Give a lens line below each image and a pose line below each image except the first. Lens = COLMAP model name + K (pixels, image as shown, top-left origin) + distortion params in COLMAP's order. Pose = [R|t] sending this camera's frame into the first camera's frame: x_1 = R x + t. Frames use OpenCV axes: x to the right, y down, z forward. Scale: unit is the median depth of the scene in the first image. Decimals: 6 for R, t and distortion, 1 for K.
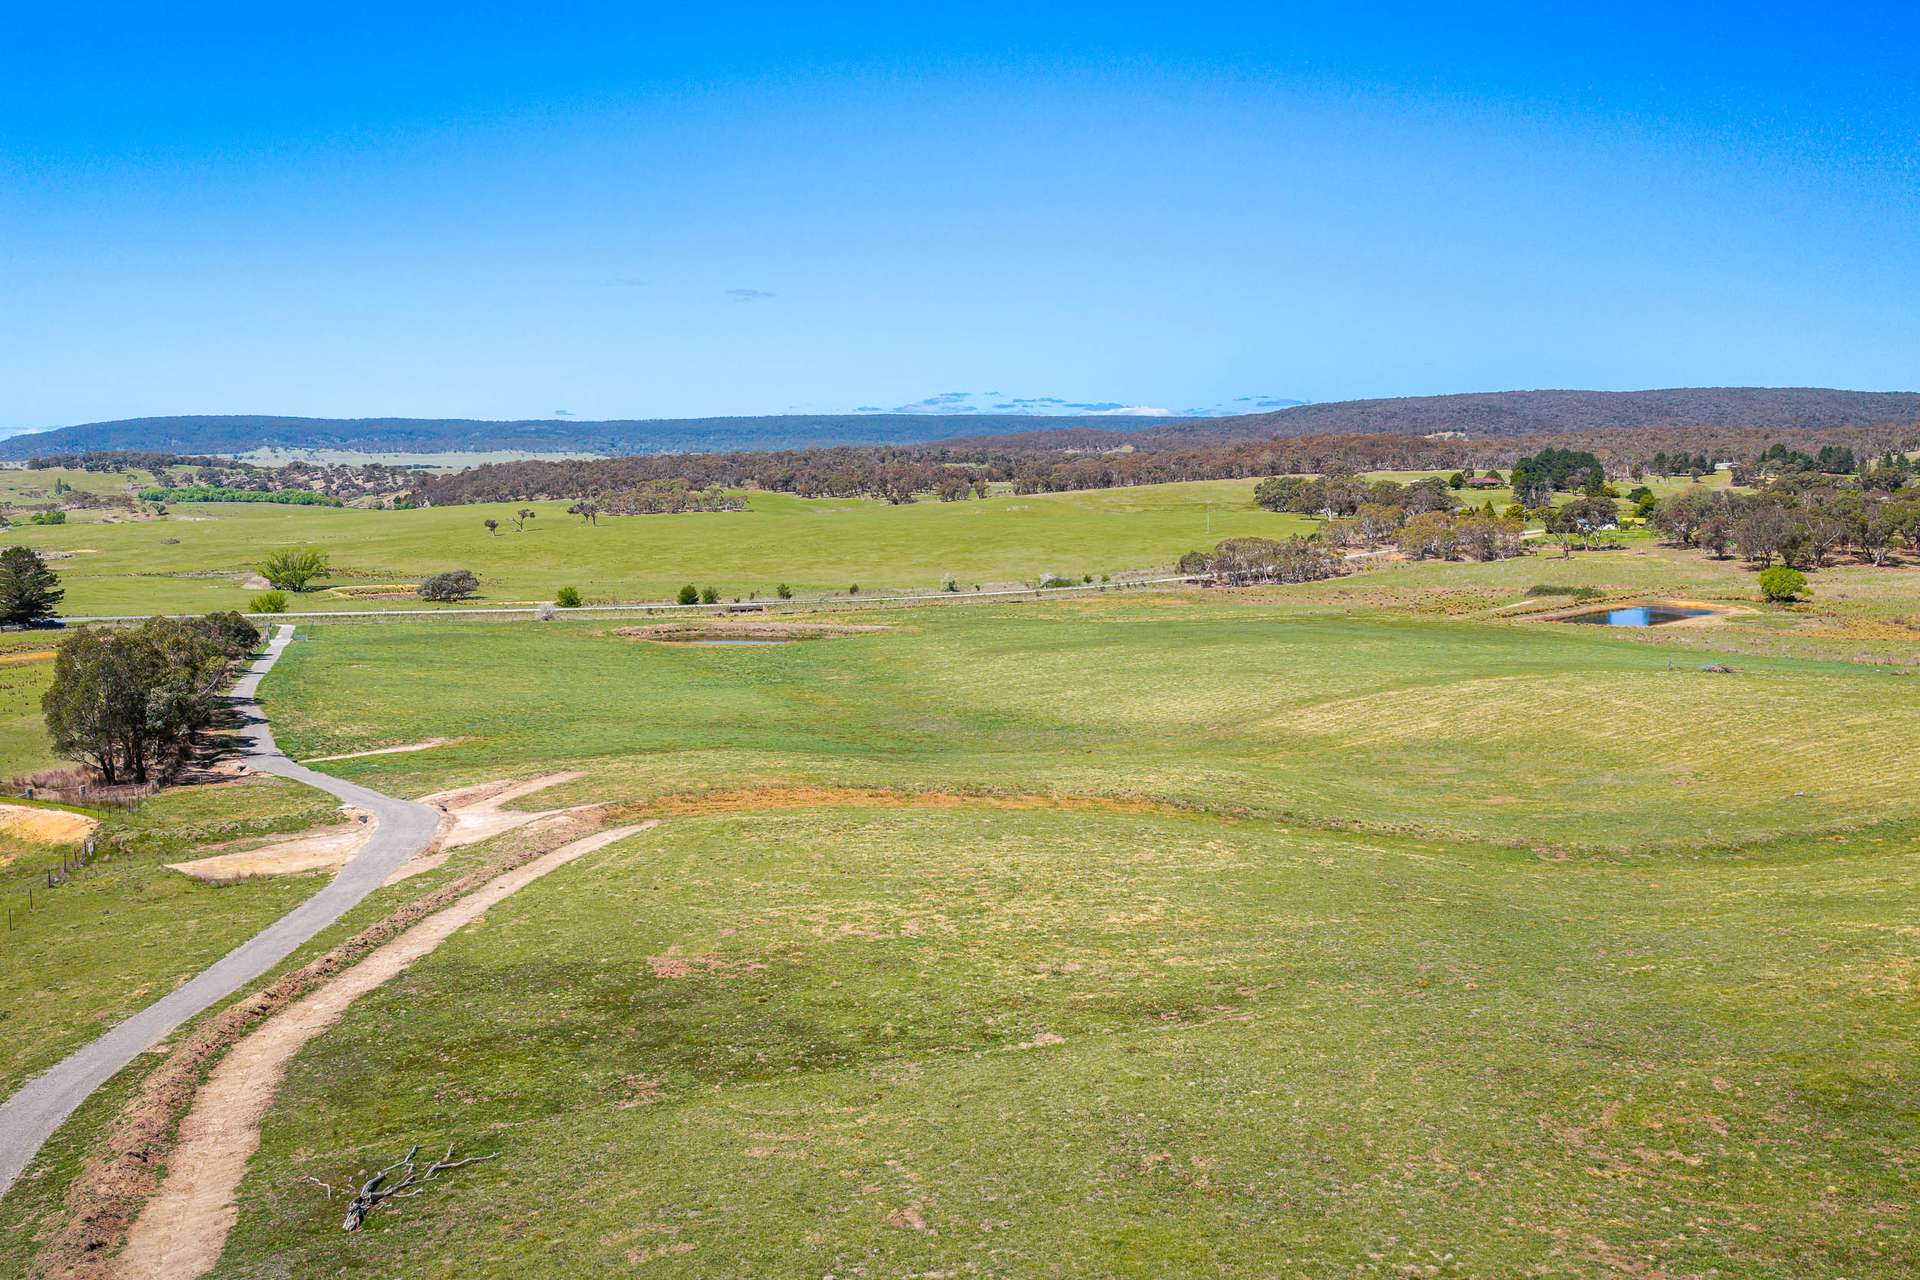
lens RADIAL K [[1586.5, 0, 964.7], [0, 1586.5, 625.4], [0, 0, 1]] dist [0.004929, -0.005698]
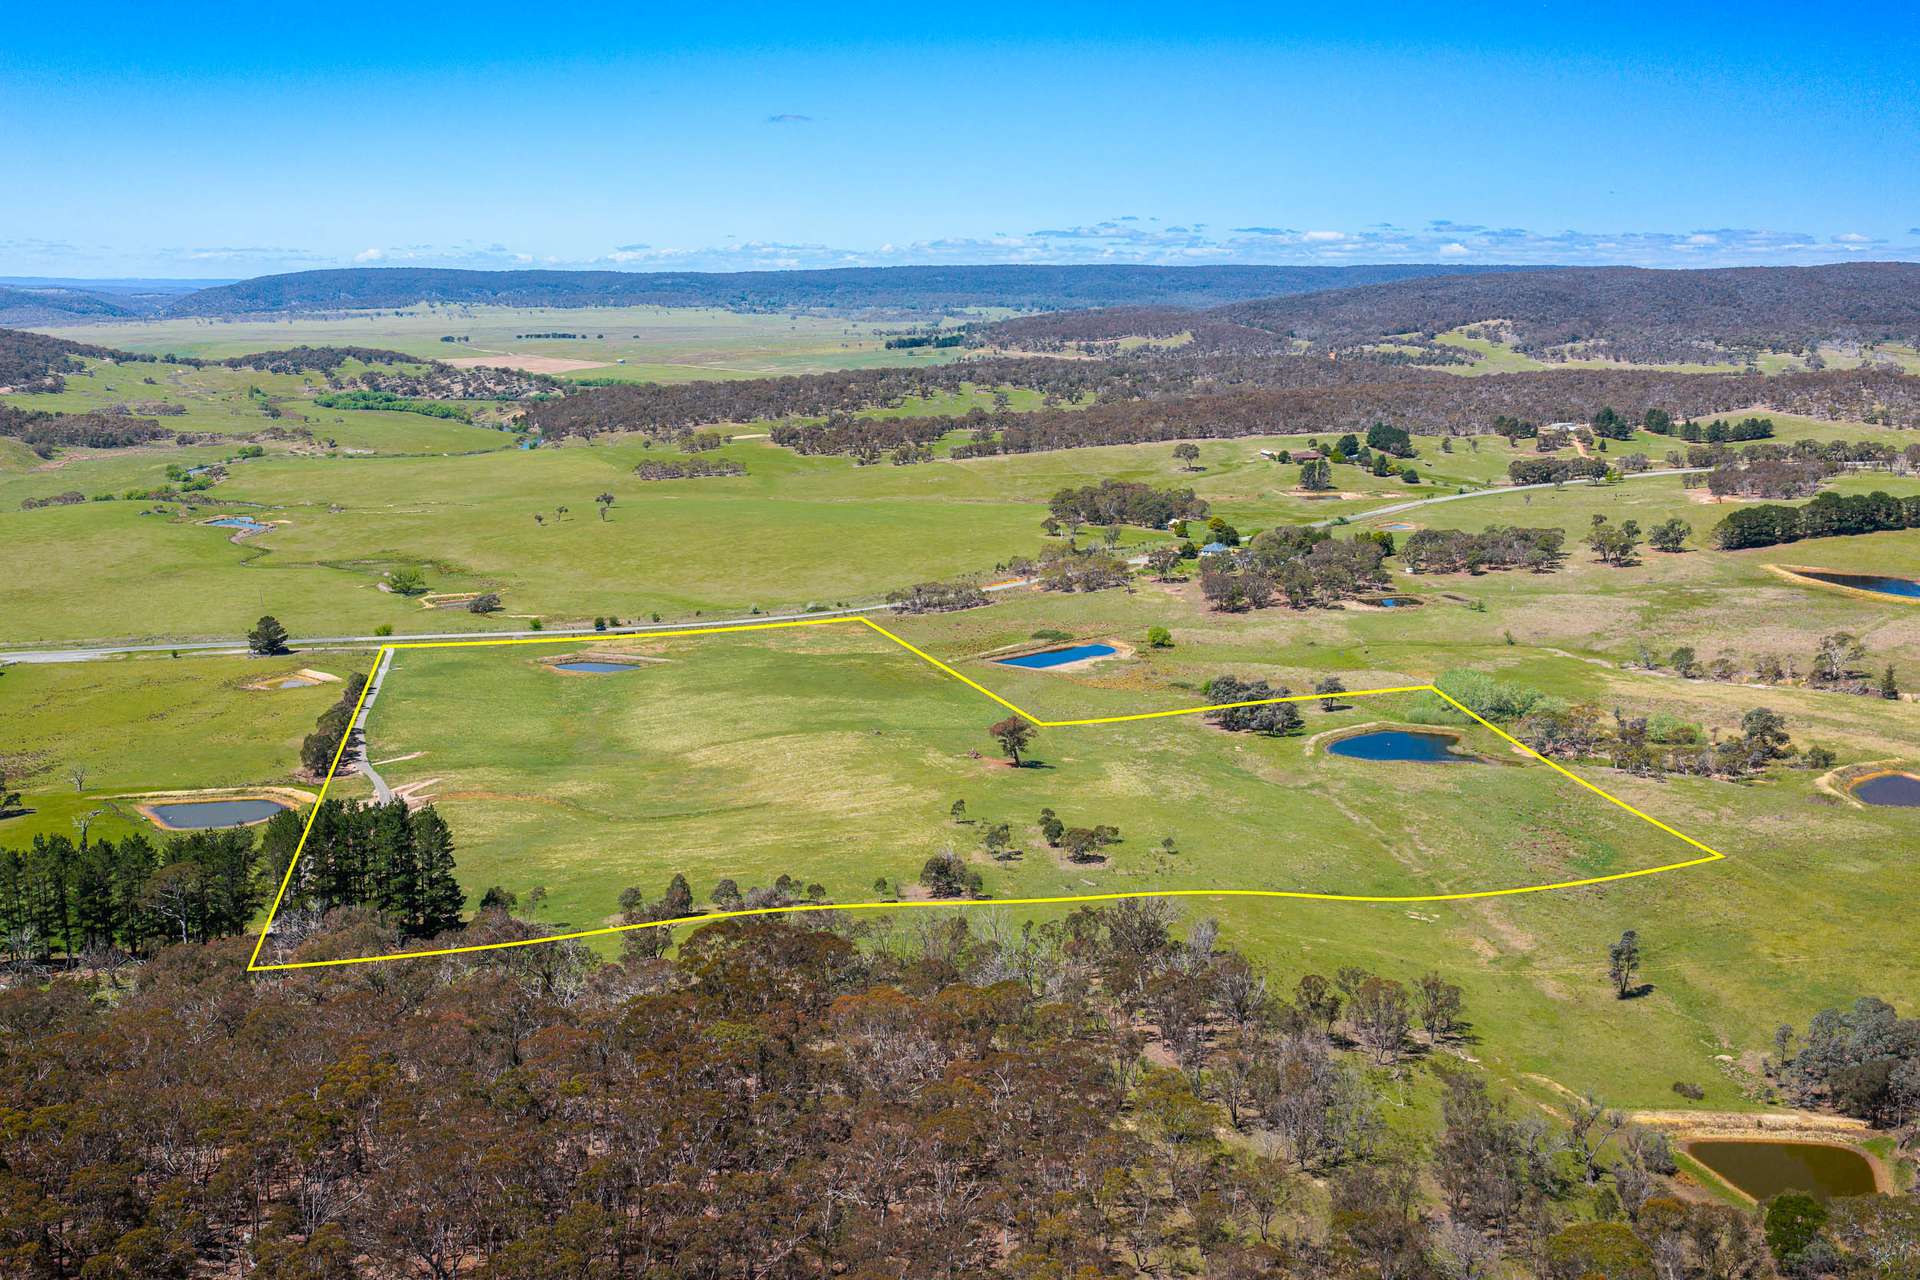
lens RADIAL K [[1586.5, 0, 950.0], [0, 1586.5, 640.4], [0, 0, 1]] dist [0.004929, -0.005698]
pose [[0.994719, 0.022576, -0.100126, 0.091726], [-0.010933, 0.993266, 0.115342, -0.046943], [0.102055, -0.113638, 0.988267, -0.175759]]
